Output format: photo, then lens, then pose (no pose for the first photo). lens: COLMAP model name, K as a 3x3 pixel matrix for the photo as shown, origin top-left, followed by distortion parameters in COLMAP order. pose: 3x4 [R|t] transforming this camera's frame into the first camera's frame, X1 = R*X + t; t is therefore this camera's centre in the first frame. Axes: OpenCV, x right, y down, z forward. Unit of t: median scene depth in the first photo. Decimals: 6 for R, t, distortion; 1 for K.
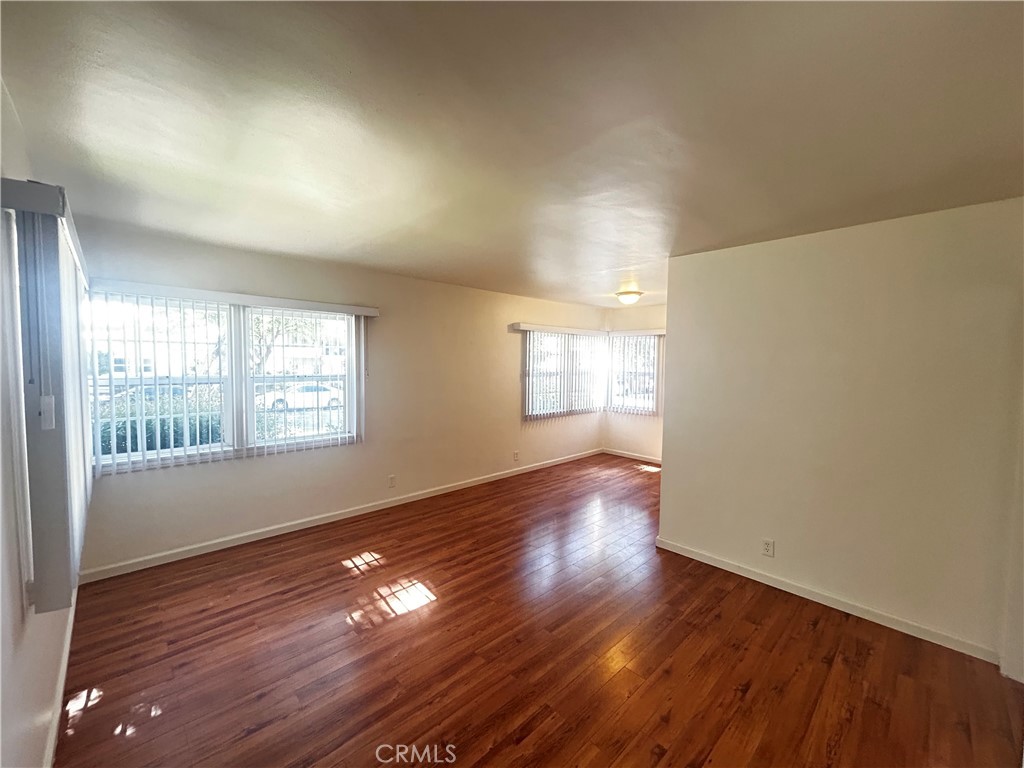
lens RADIAL K [[414.1, 0, 508.5], [0, 414.1, 382.4], [0, 0, 1]] dist [0.000578, 0.000745]
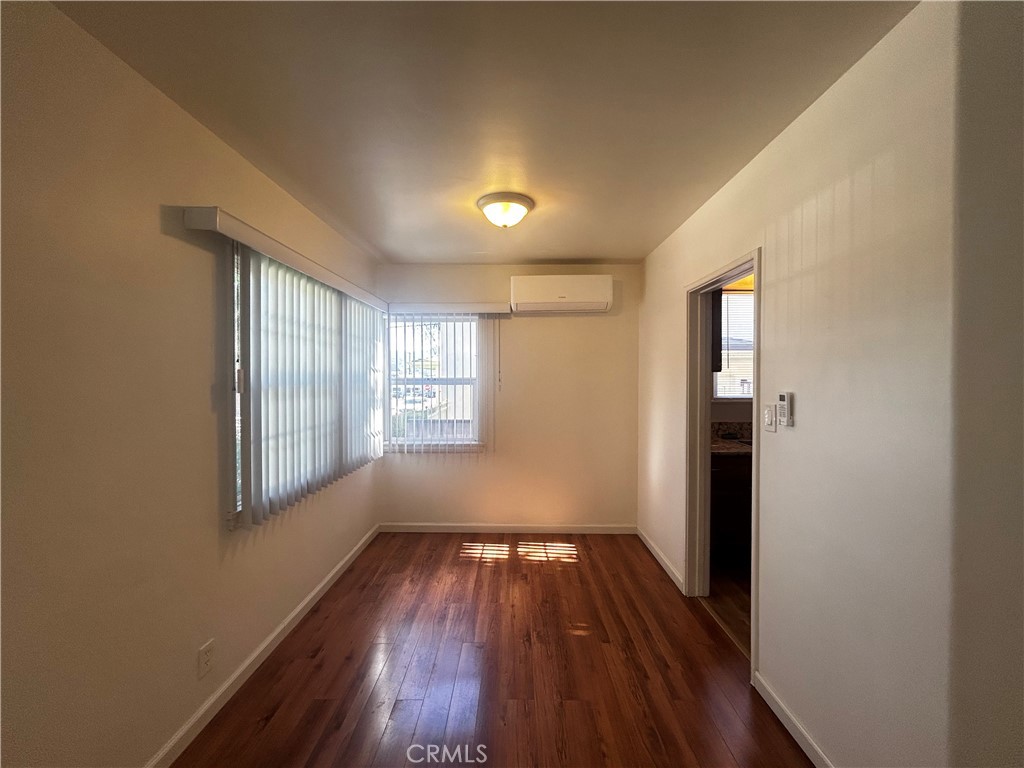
lens RADIAL K [[414.1, 0, 509.1], [0, 414.1, 382.1], [0, 0, 1]] dist [0.000578, 0.000745]
pose [[0.701108, -0.021469, 0.712732, -0.066989], [0.046845, 0.998774, -0.015995, -0.012386], [-0.711515, 0.044602, 0.701254, 1.162909]]
